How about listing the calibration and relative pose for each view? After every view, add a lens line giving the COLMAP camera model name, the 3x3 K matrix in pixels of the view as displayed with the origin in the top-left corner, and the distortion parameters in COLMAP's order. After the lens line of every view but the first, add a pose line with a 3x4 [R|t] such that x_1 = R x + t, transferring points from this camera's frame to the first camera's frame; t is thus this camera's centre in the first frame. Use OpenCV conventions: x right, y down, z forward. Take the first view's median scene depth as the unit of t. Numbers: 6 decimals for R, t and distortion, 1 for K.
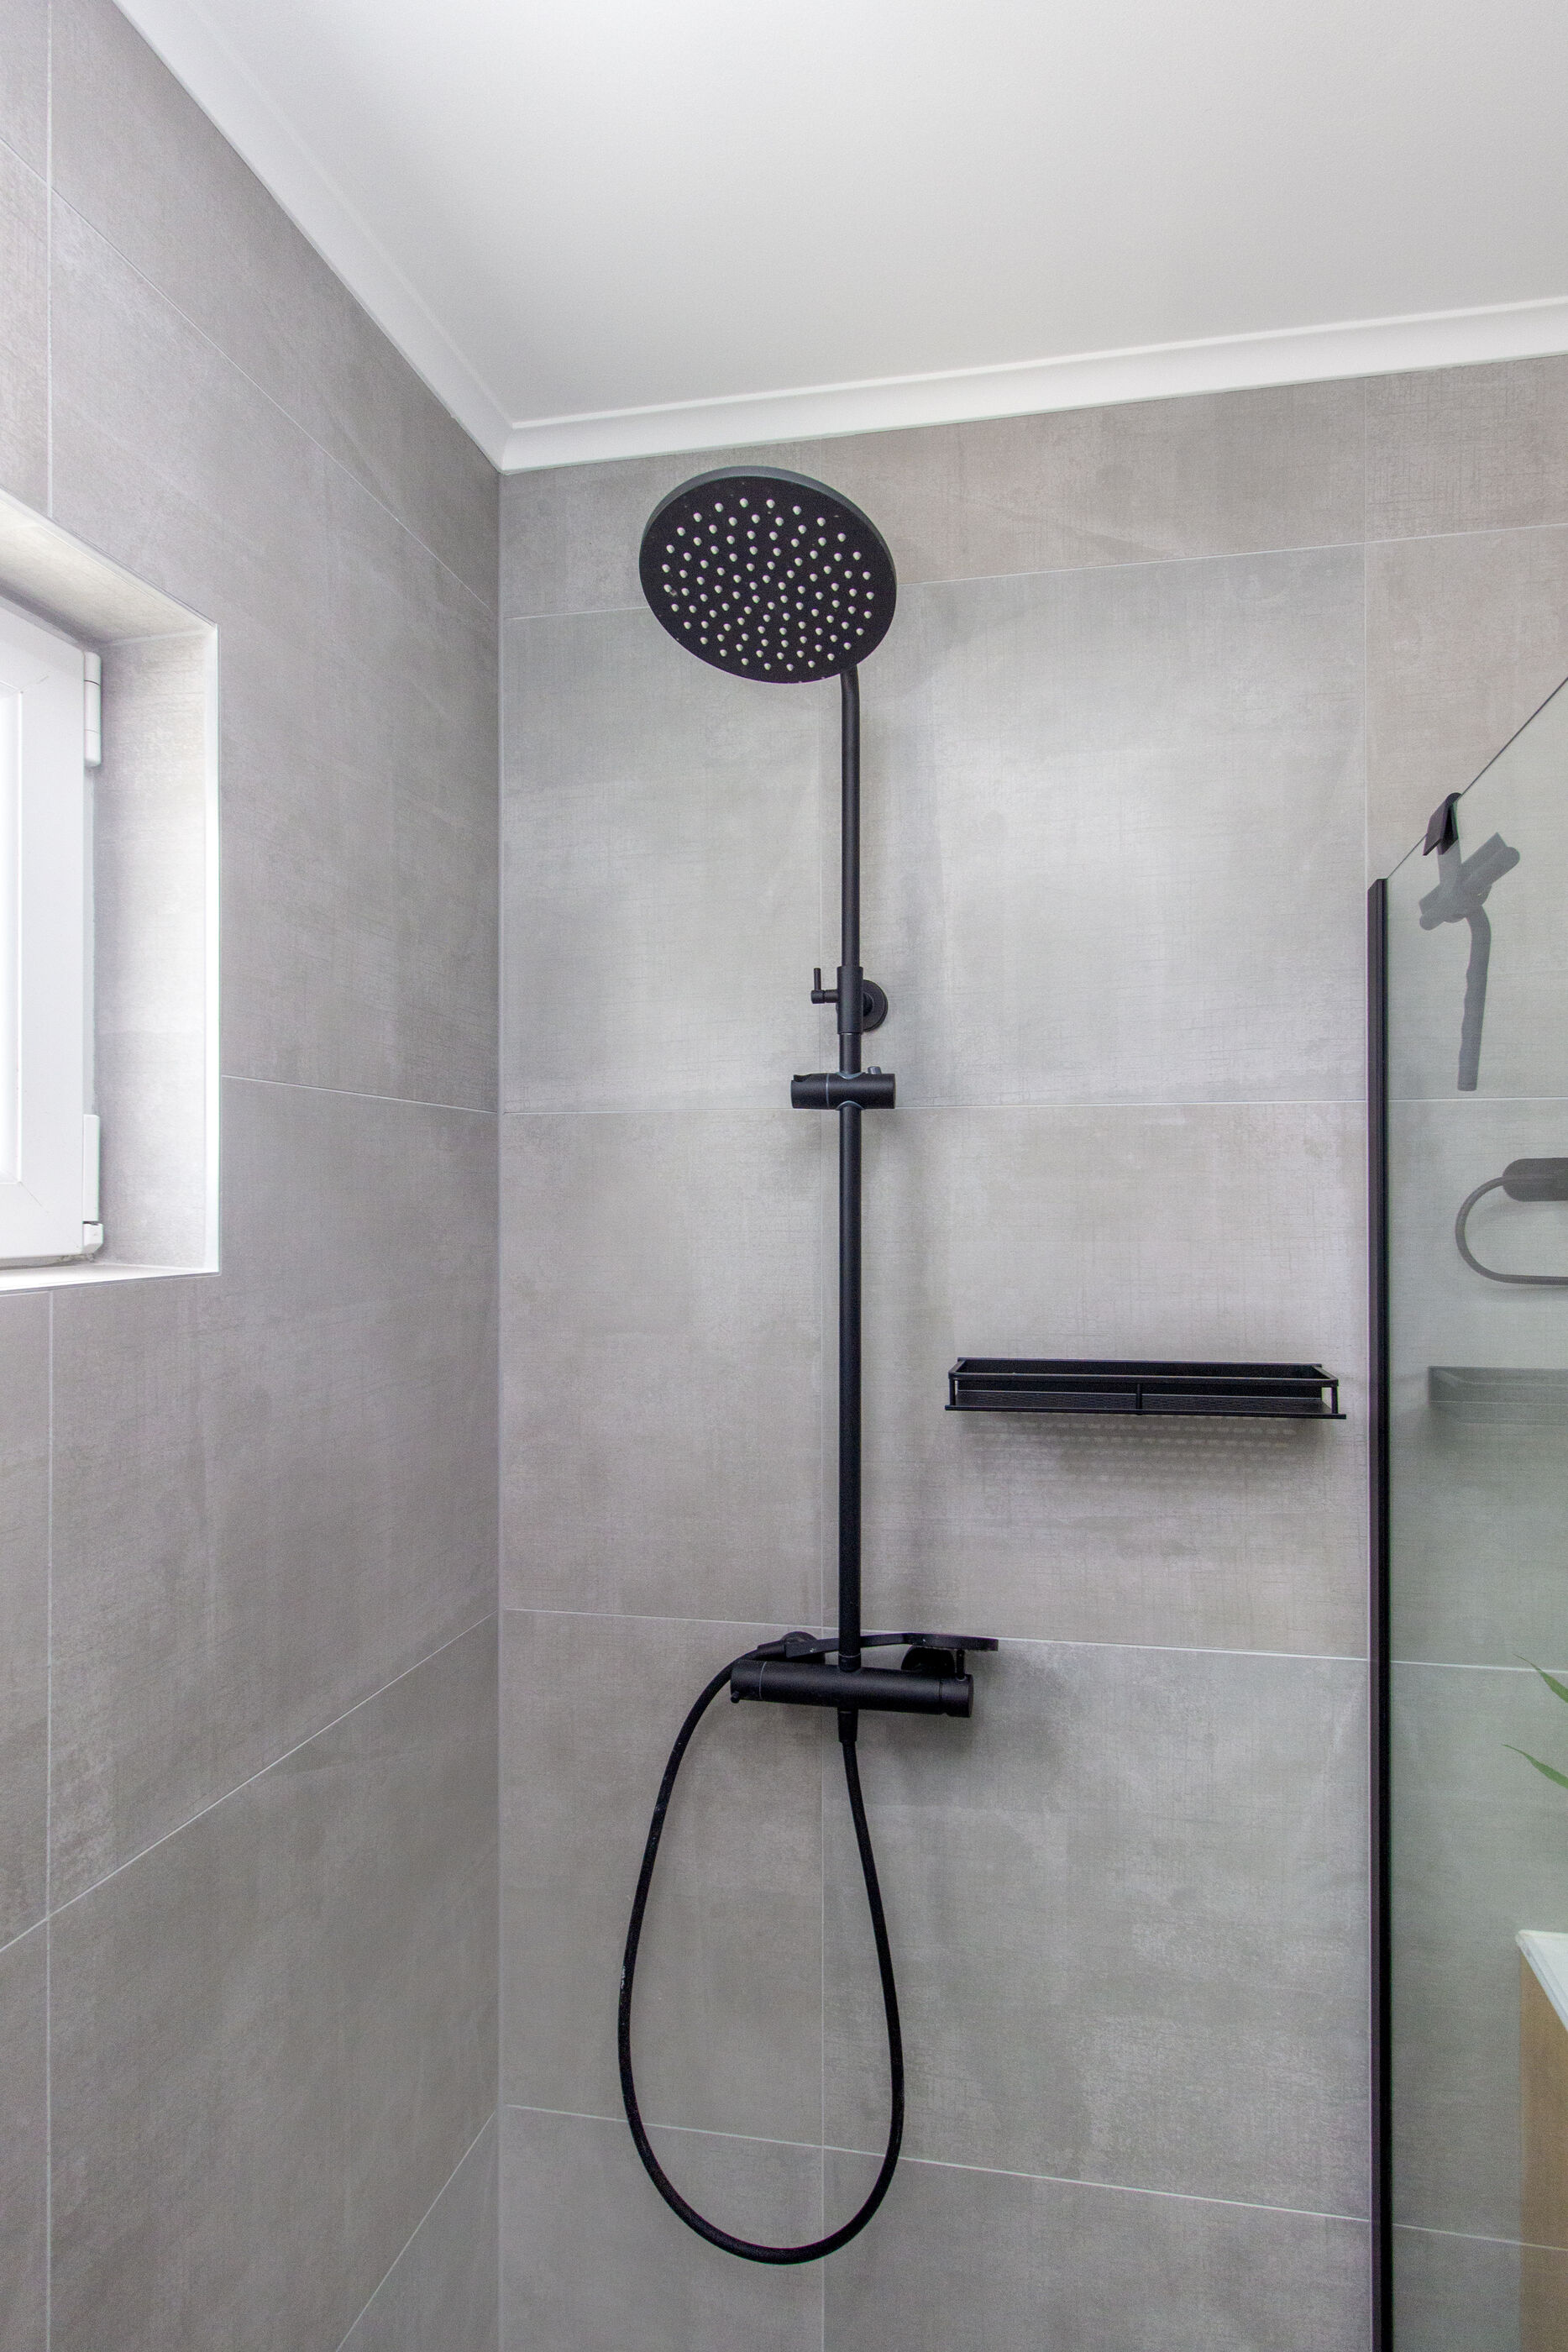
lens RADIAL K [[1225.8, 0, 789.4], [0, 1225.8, 1165.4], [0, 0, 1]] dist [-0.000045, 0.000557]
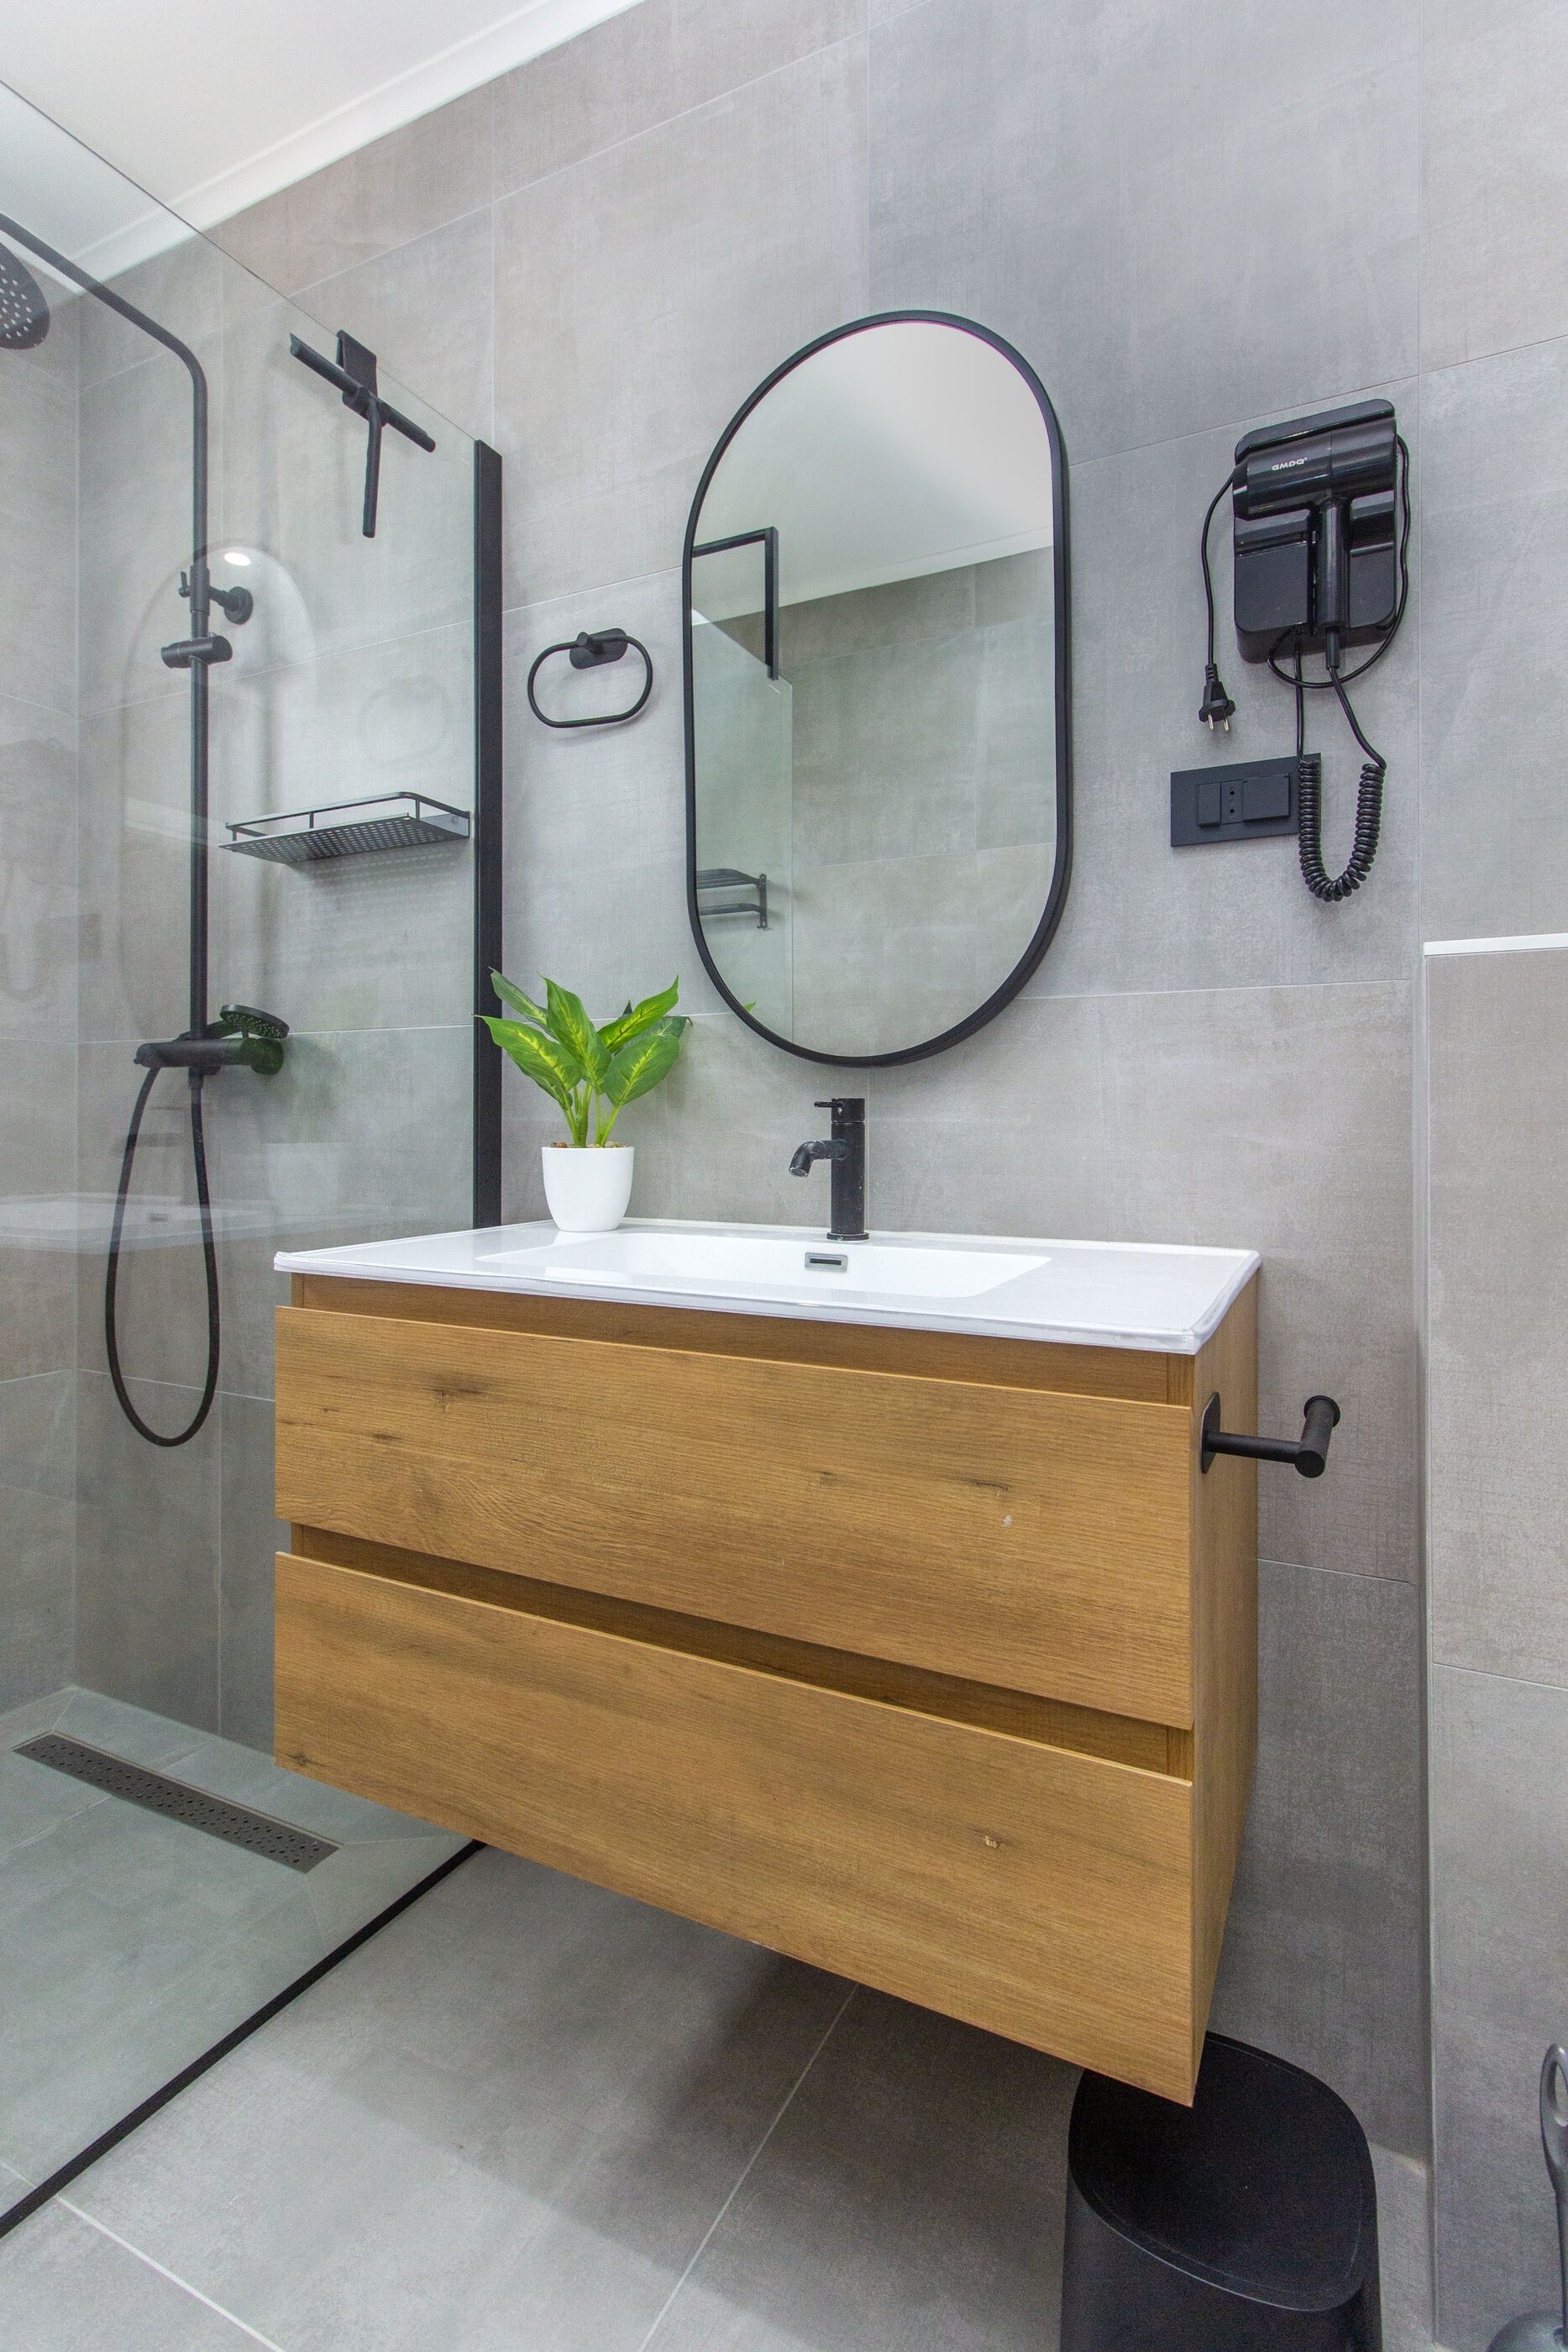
lens RADIAL K [[1173.9, 0, 795.7], [0, 1173.9, 1139.3], [0, 0, 1]] dist [0.002868, 0.000235]
pose [[0.959017, 0.009005, -0.283205, 1.145995], [-0.008898, 0.999959, 0.001666, 0.518468], [0.283208, 0.000923, 0.959058, -0.157427]]
